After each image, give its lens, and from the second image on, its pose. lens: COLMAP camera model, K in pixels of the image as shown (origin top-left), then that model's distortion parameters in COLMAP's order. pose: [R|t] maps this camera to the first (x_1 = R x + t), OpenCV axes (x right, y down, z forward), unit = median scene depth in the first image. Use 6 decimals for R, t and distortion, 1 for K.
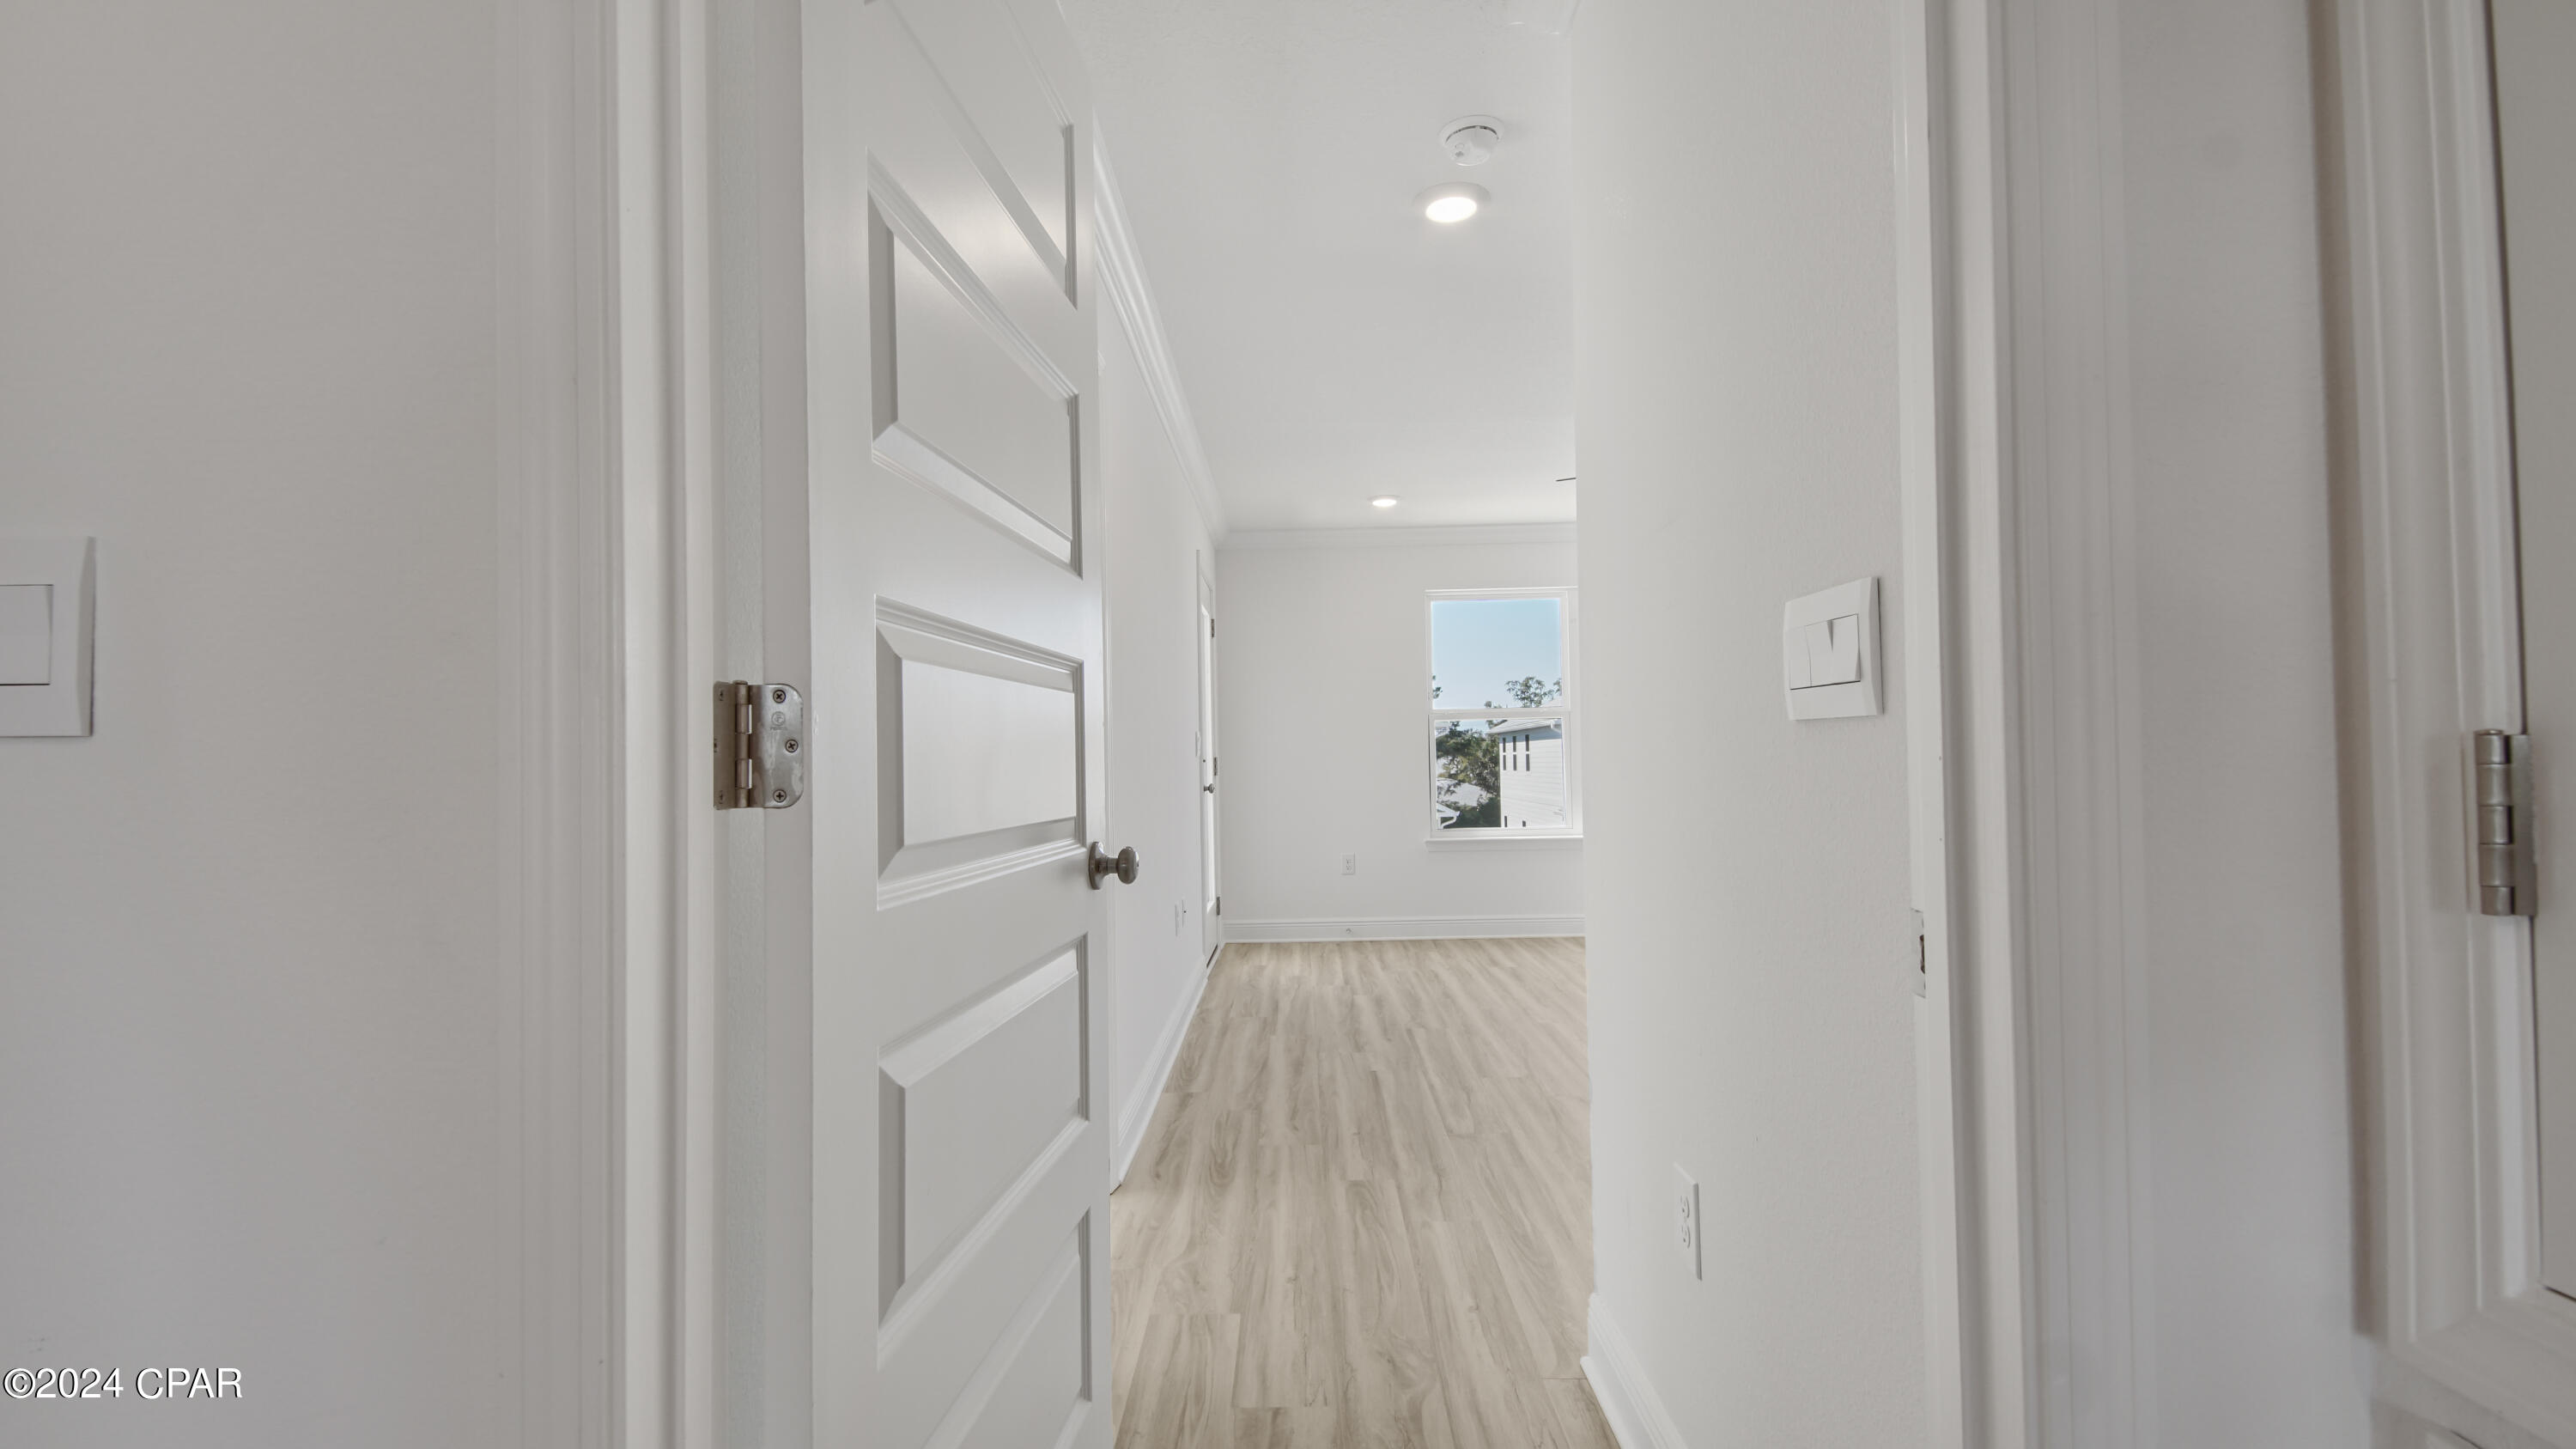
lens RADIAL K [[1144.9, 0, 1279.1], [0, 1144.9, 756.0], [0, 0, 1]] dist [0.002123, 0.000067]
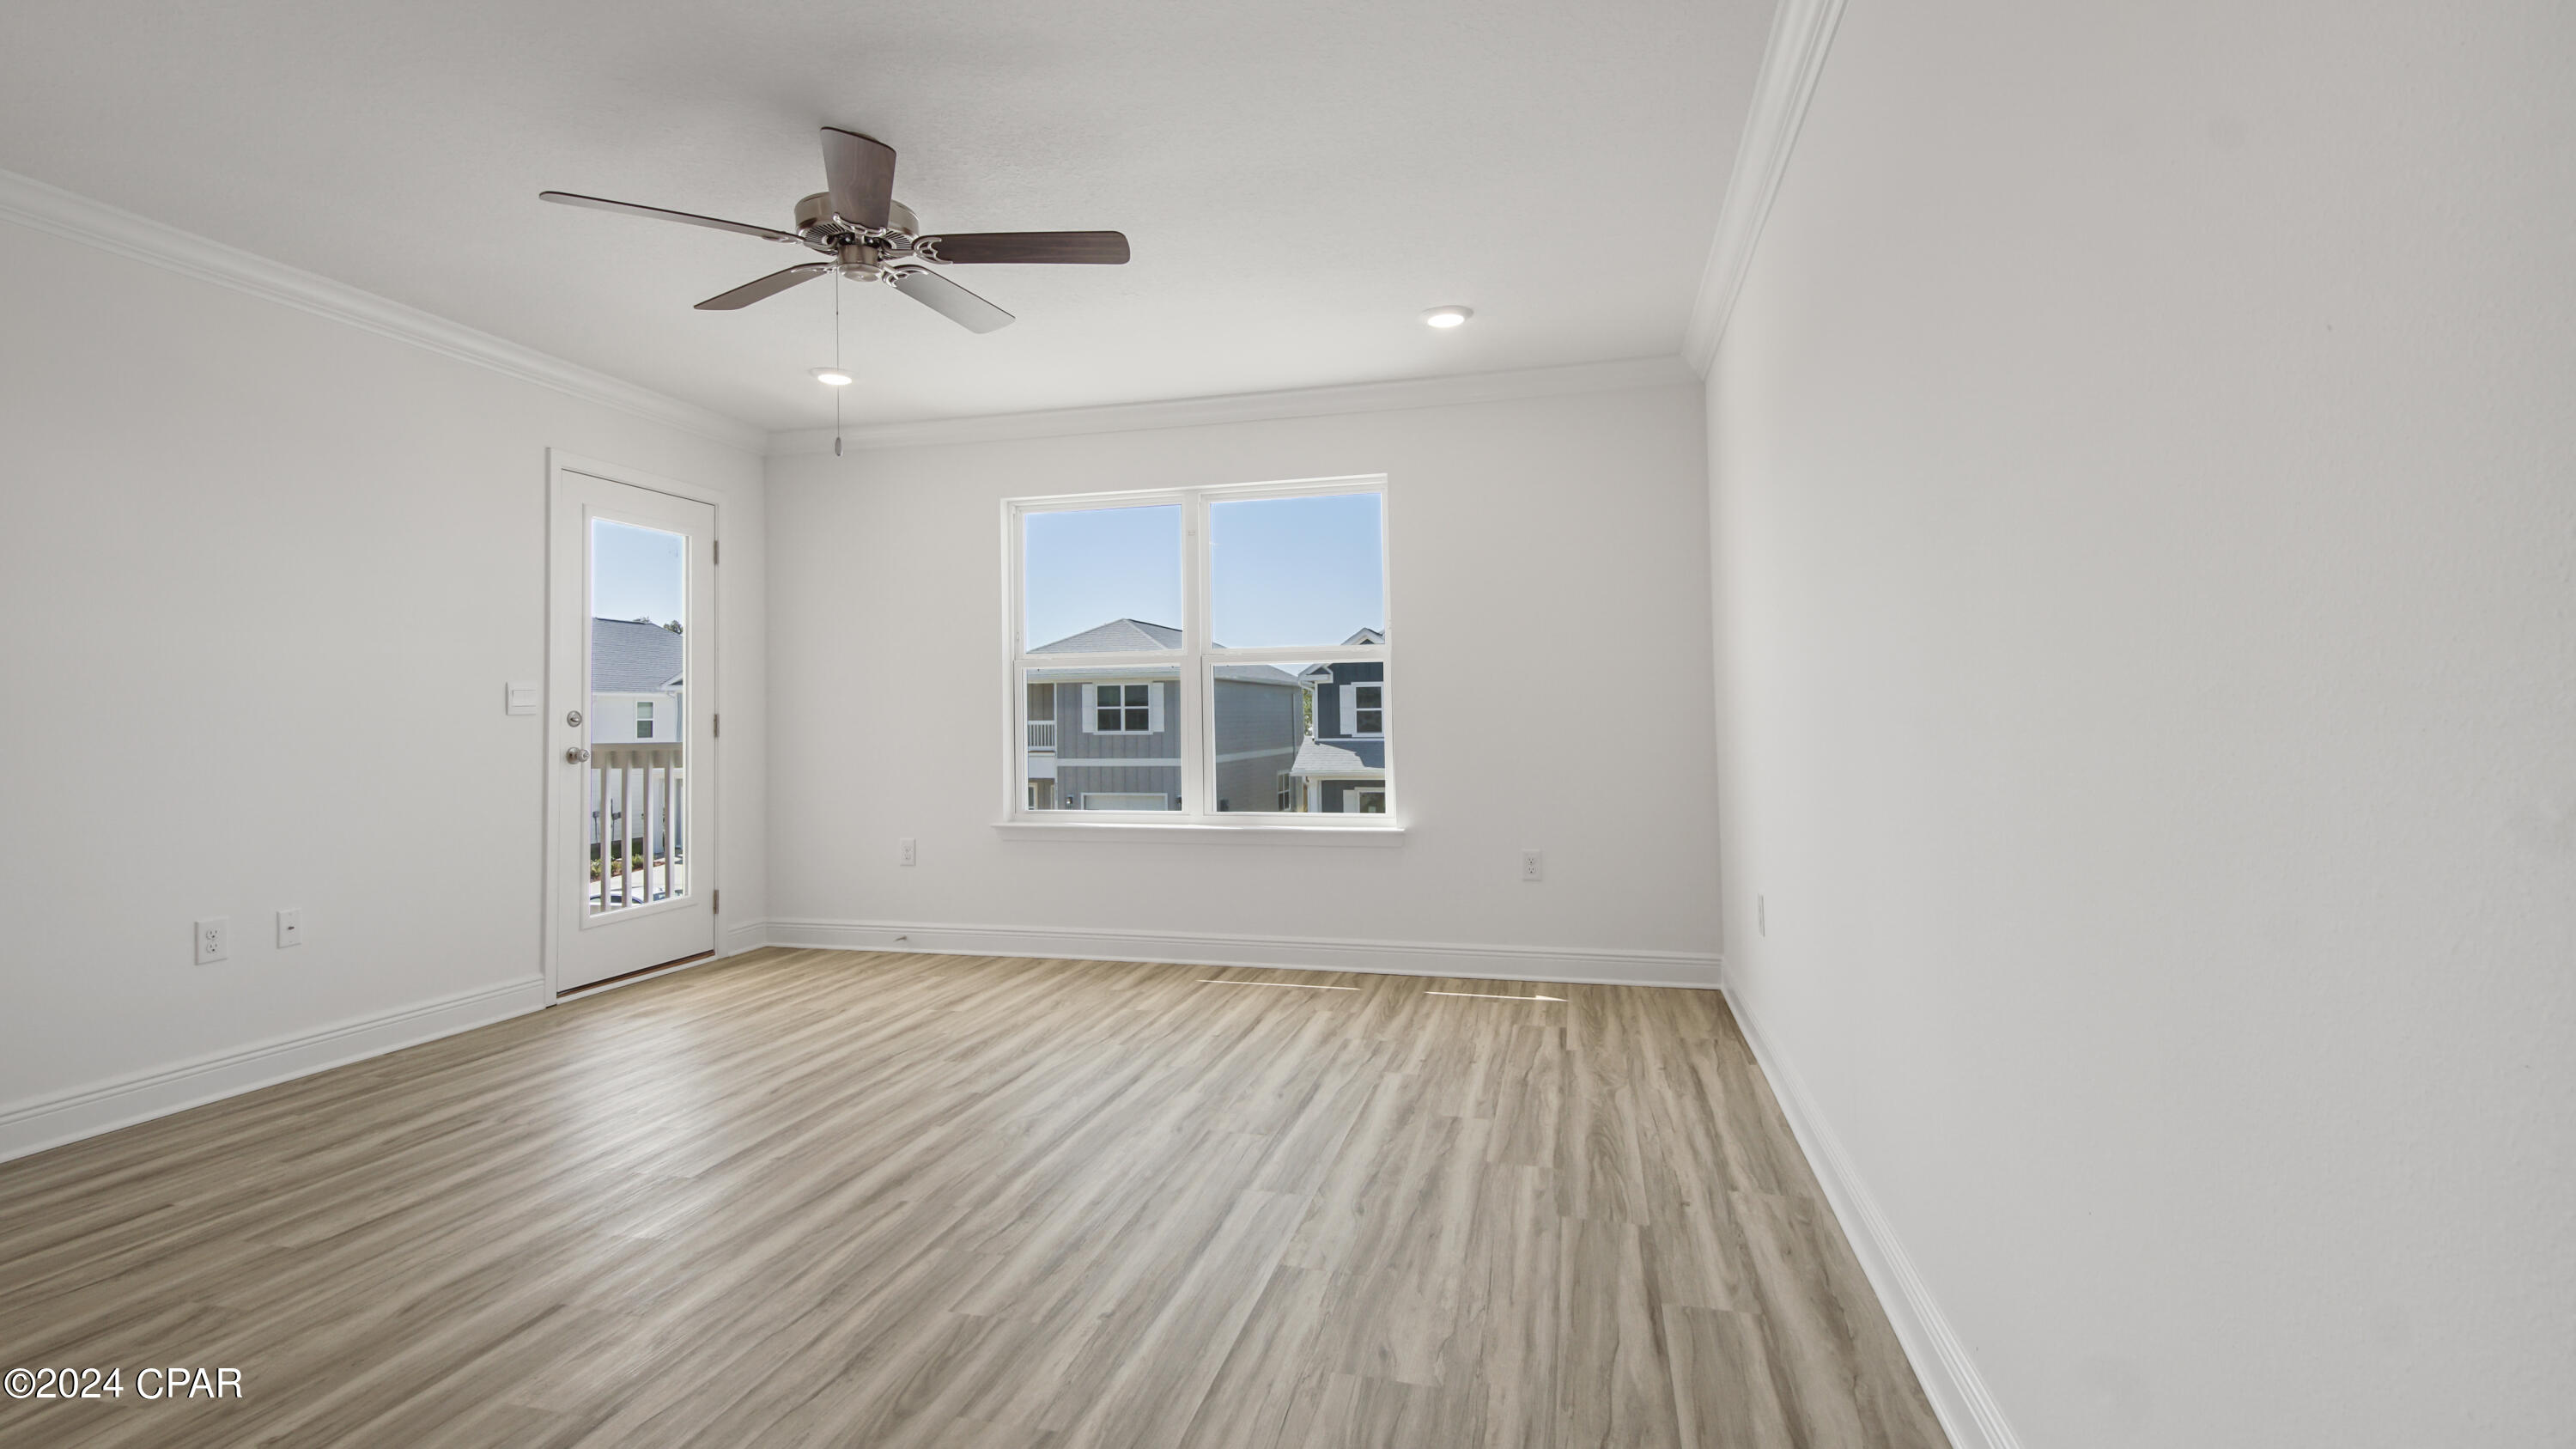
lens RADIAL K [[1151.3, 0, 1288.0], [0, 1151.3, 724.5], [0, 0, 1]] dist [0.000967, -0.000034]
pose [[0.971913, 0.012593, -0.235002, 0.555652], [-0.008976, 0.999824, 0.016455, -0.007717], [0.235168, -0.013883, 0.971856, 0.344763]]
